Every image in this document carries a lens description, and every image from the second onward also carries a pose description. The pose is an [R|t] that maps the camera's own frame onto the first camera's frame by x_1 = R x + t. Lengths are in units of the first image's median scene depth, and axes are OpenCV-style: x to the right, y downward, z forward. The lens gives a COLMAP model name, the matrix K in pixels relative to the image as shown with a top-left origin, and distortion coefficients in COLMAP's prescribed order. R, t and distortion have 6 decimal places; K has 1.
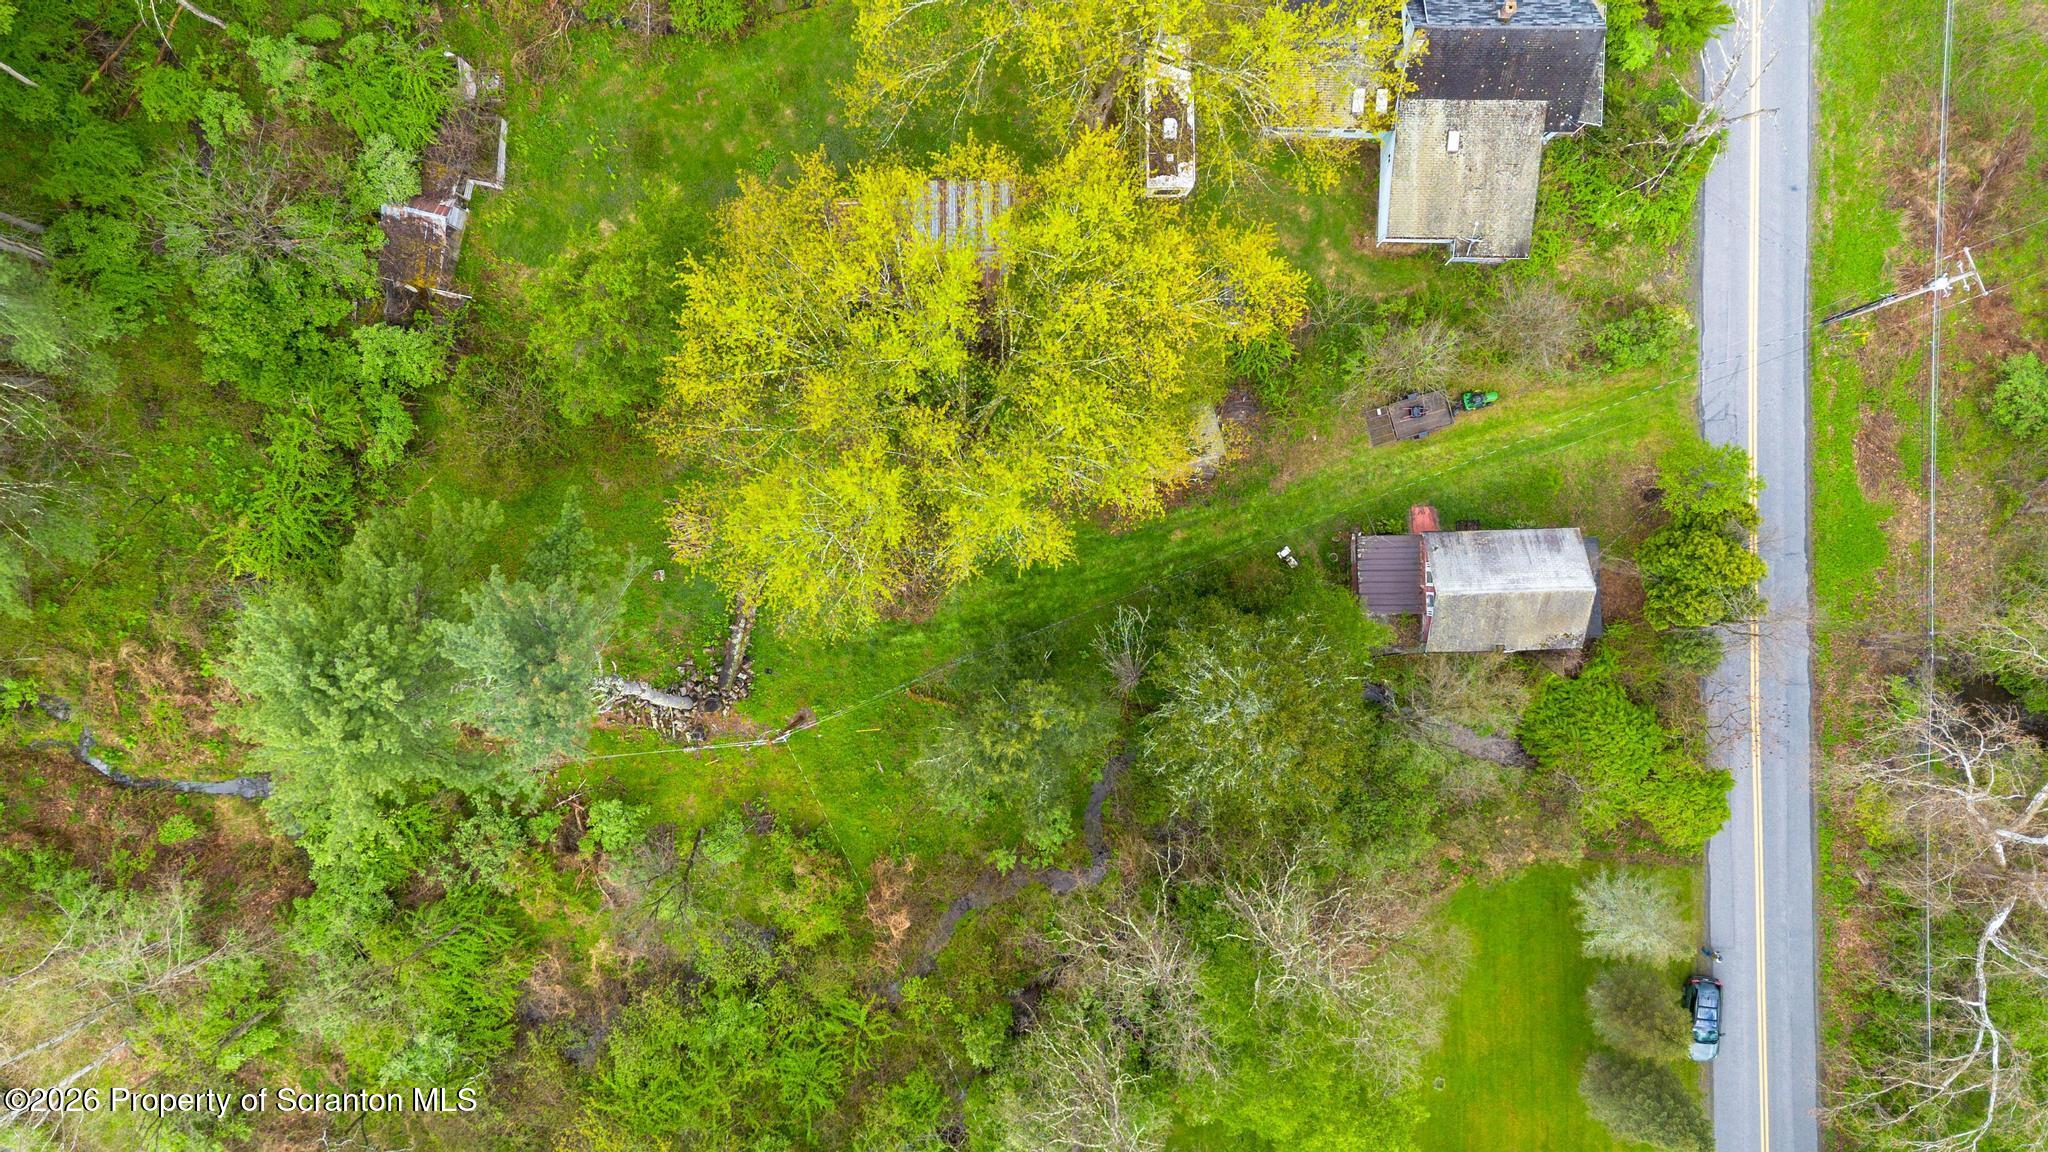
lens RADIAL K [[1436.2, 0, 1024.0], [0, 1436.2, 576.0], [0, 0, 1]] dist [0.084033, -0.103784]
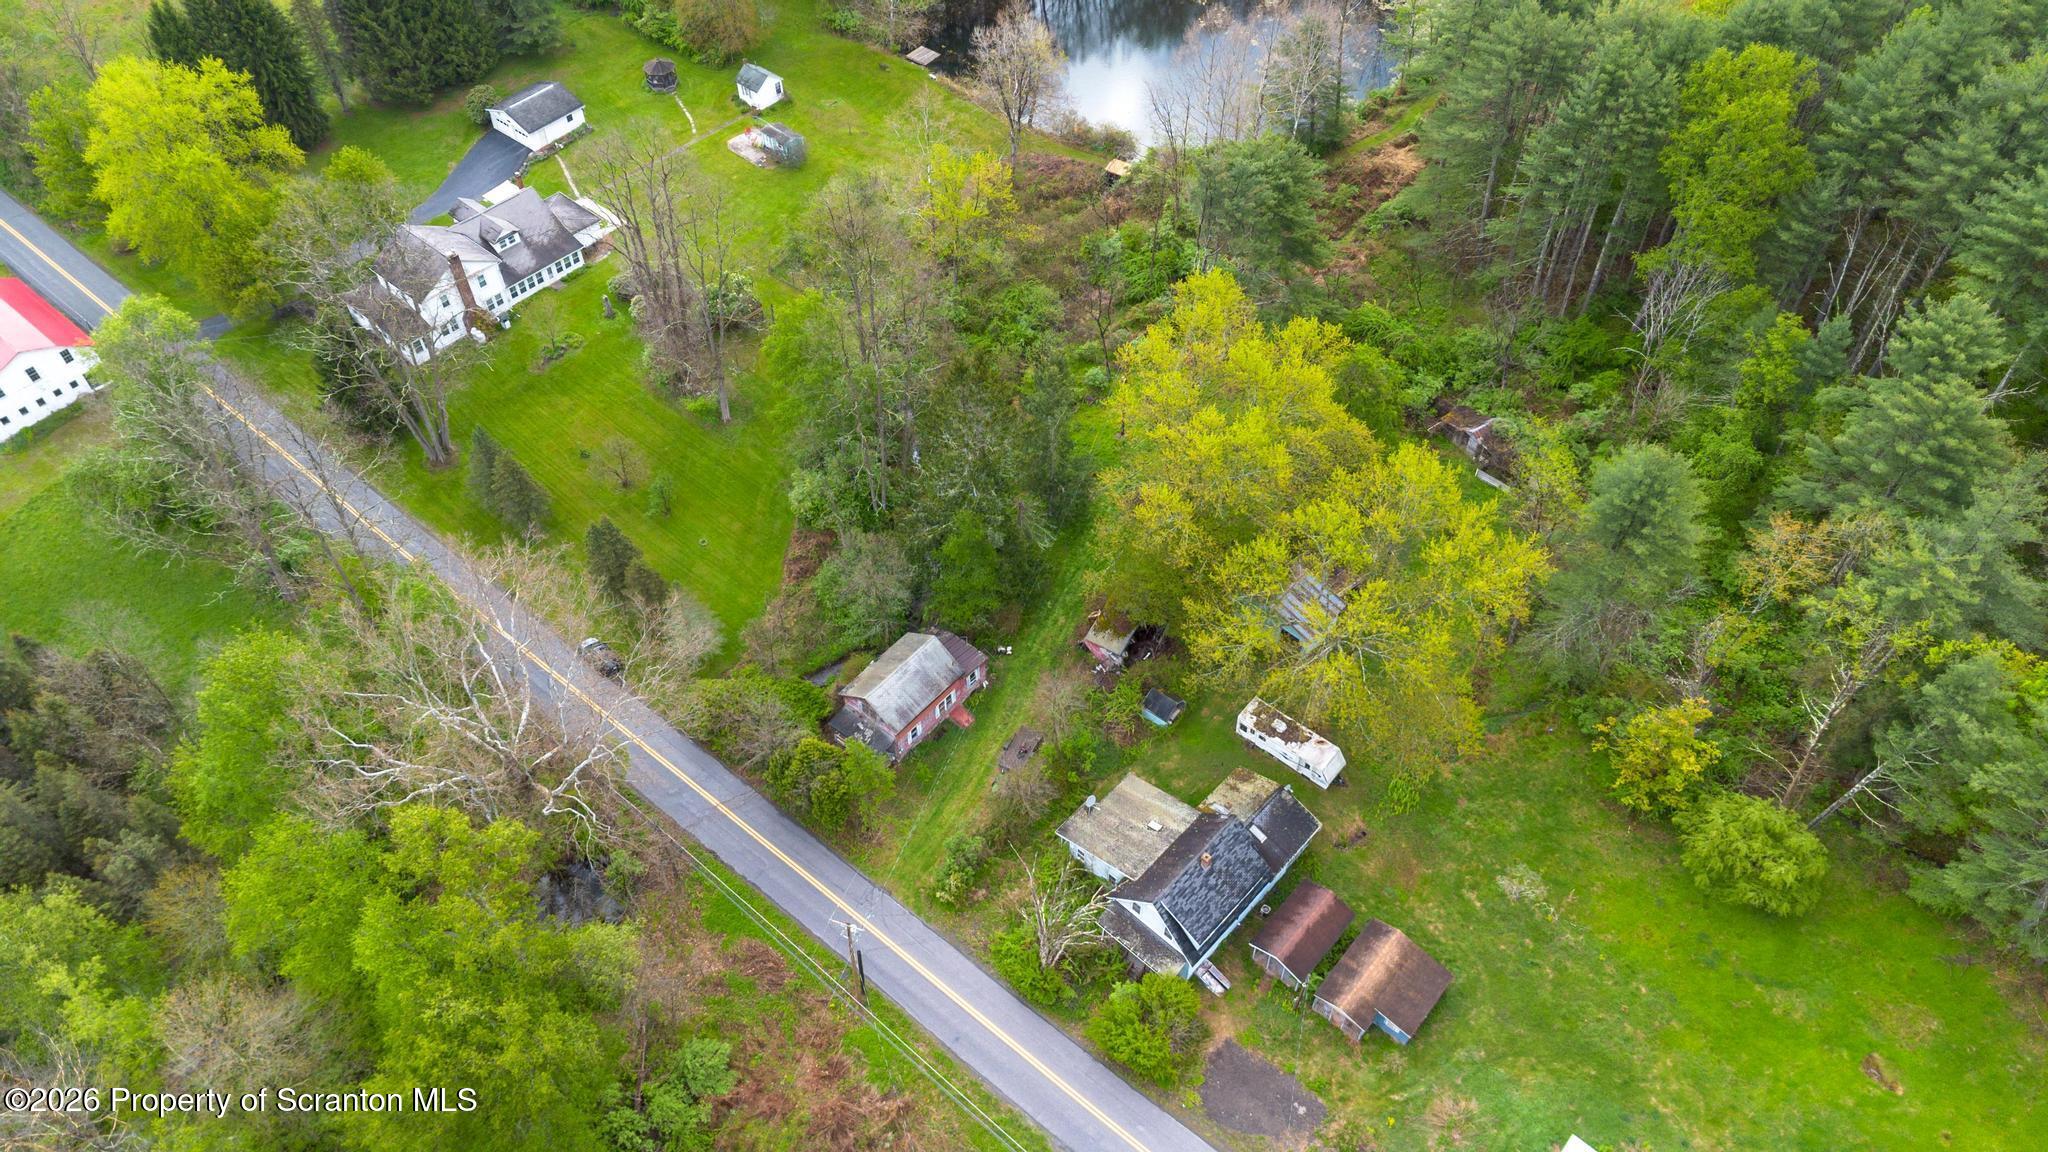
lens RADIAL K [[1436.2, 0, 1024.0], [0, 1436.2, 576.0], [0, 0, 1]] dist [0.084033, -0.103784]
pose [[-0.662439, 0.565513, -0.491294, 0.906125], [-0.749102, -0.504135, 0.429761, -0.665553], [-0.004643, 0.652720, 0.757585, -0.210121]]
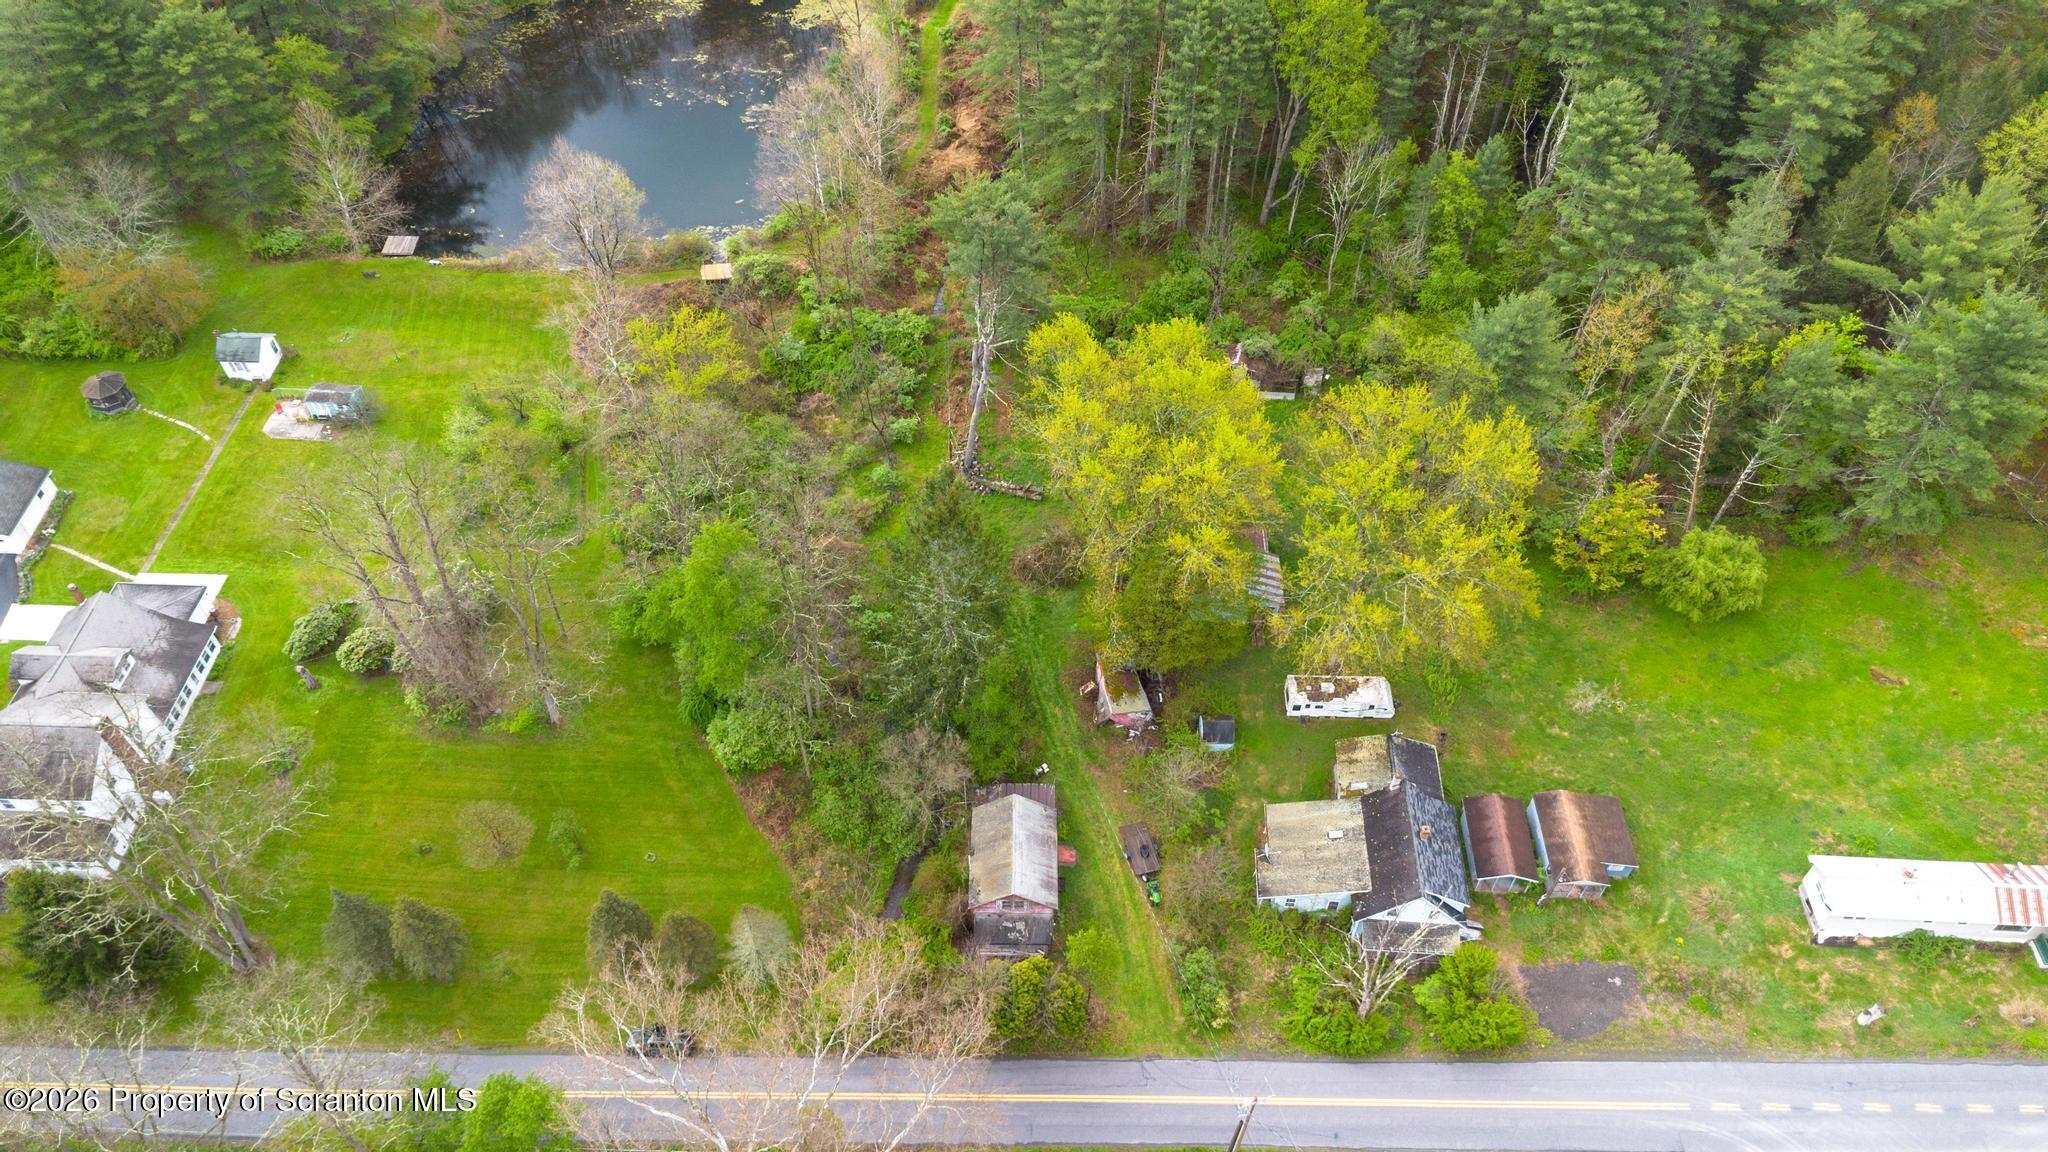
lens RADIAL K [[1436.2, 0, 1024.0], [0, 1436.2, 576.0], [0, 0, 1]] dist [0.084033, -0.103784]
pose [[-0.040042, 0.754063, -0.655581, 1.008627], [-0.999111, -0.038878, 0.016305, -0.011080], [-0.013193, 0.655651, 0.754949, -0.206398]]
